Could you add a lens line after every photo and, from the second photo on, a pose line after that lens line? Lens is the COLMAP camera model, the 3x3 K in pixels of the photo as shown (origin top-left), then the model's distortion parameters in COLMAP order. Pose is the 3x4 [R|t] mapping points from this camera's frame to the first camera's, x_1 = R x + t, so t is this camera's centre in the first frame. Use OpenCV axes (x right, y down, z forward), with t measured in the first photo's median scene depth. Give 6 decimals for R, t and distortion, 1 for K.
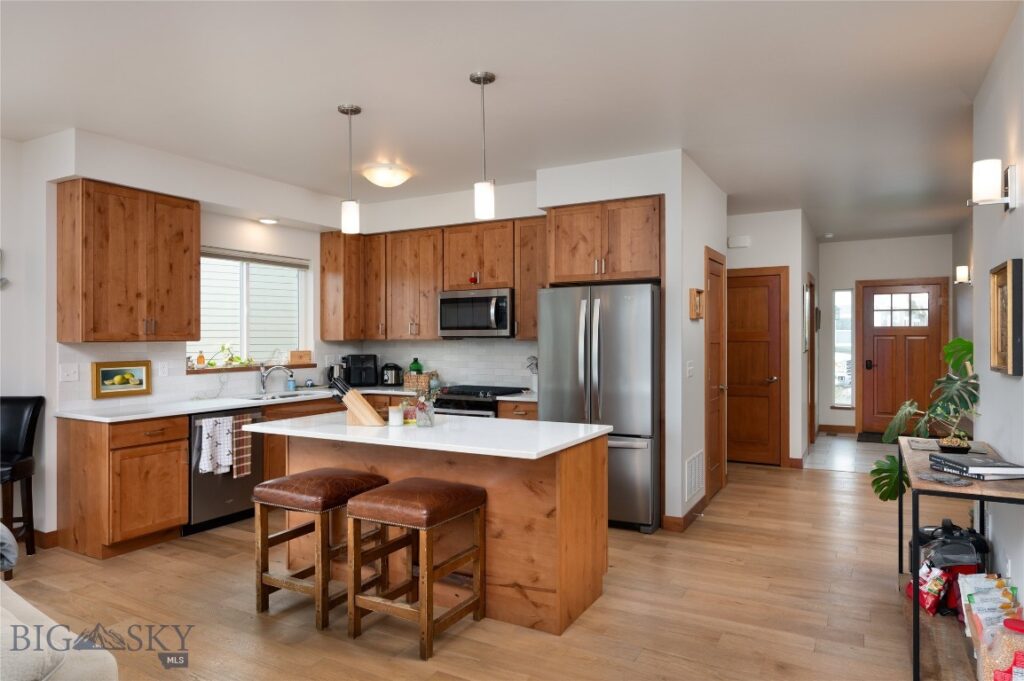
lens RADIAL K [[632.3, 0, 512.0], [0, 632.3, 340.5], [0, 0, 1]] dist [-0.002112, -0.000667]
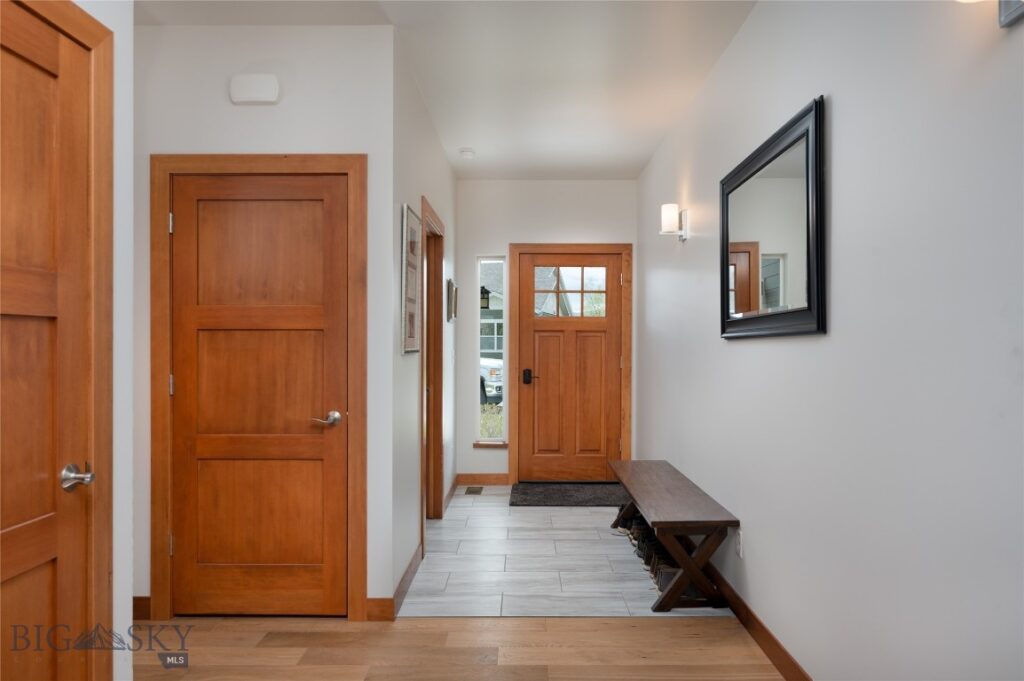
lens RADIAL K [[661.0, 0, 512.0], [0, 661.0, 340.5], [0, 0, 1]] dist [-0.000073, -0.000036]
pose [[0.881652, 0.010534, 0.471782, 0.245540], [-0.005985, 0.999920, -0.011142, 0.010494], [-0.471862, 0.007000, 0.881645, 0.435555]]
